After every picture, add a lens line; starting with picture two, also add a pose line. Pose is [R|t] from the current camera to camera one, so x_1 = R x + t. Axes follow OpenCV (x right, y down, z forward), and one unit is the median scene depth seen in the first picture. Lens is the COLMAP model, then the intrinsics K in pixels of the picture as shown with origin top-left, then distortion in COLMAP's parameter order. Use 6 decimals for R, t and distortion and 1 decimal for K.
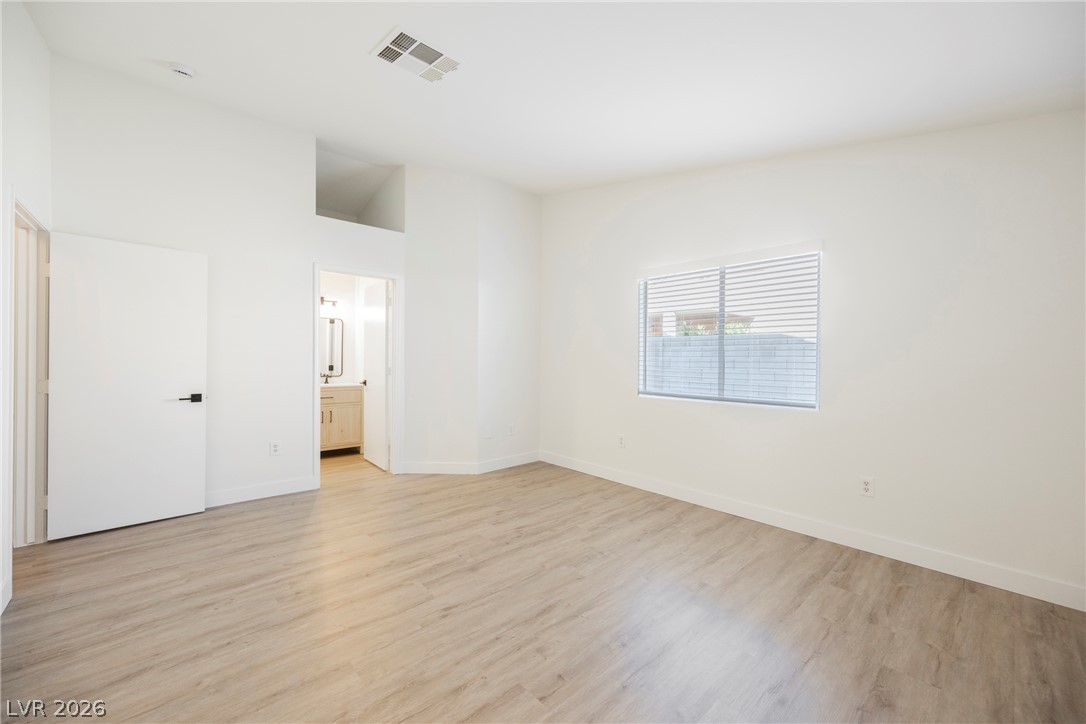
lens RADIAL K [[422.4, 0, 547.4], [0, 422.4, 360.3], [0, 0, 1]] dist [-0.003140, -0.000479]
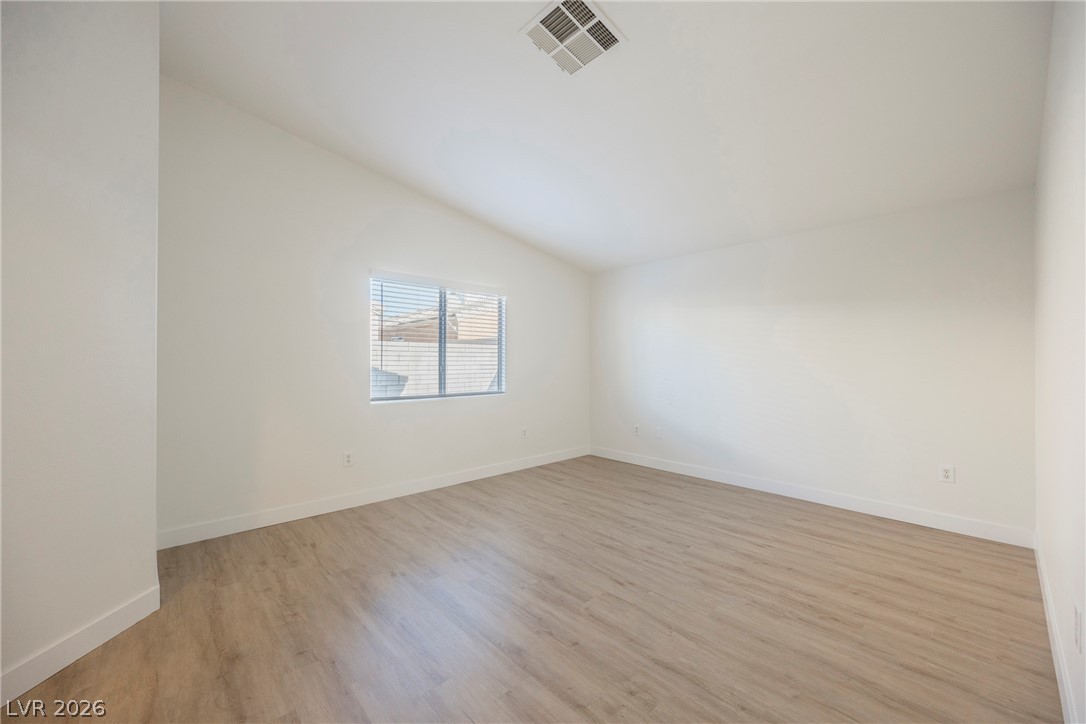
lens RADIAL K [[422.4, 0, 547.2], [0, 422.4, 358.8], [0, 0, 1]] dist [-0.003140, -0.000479]
pose [[-0.010623, 0.001532, 0.999942, -0.925481], [0.006011, 0.999981, -0.001469, -0.012030], [-0.999926, 0.005995, -0.010632, 0.812102]]
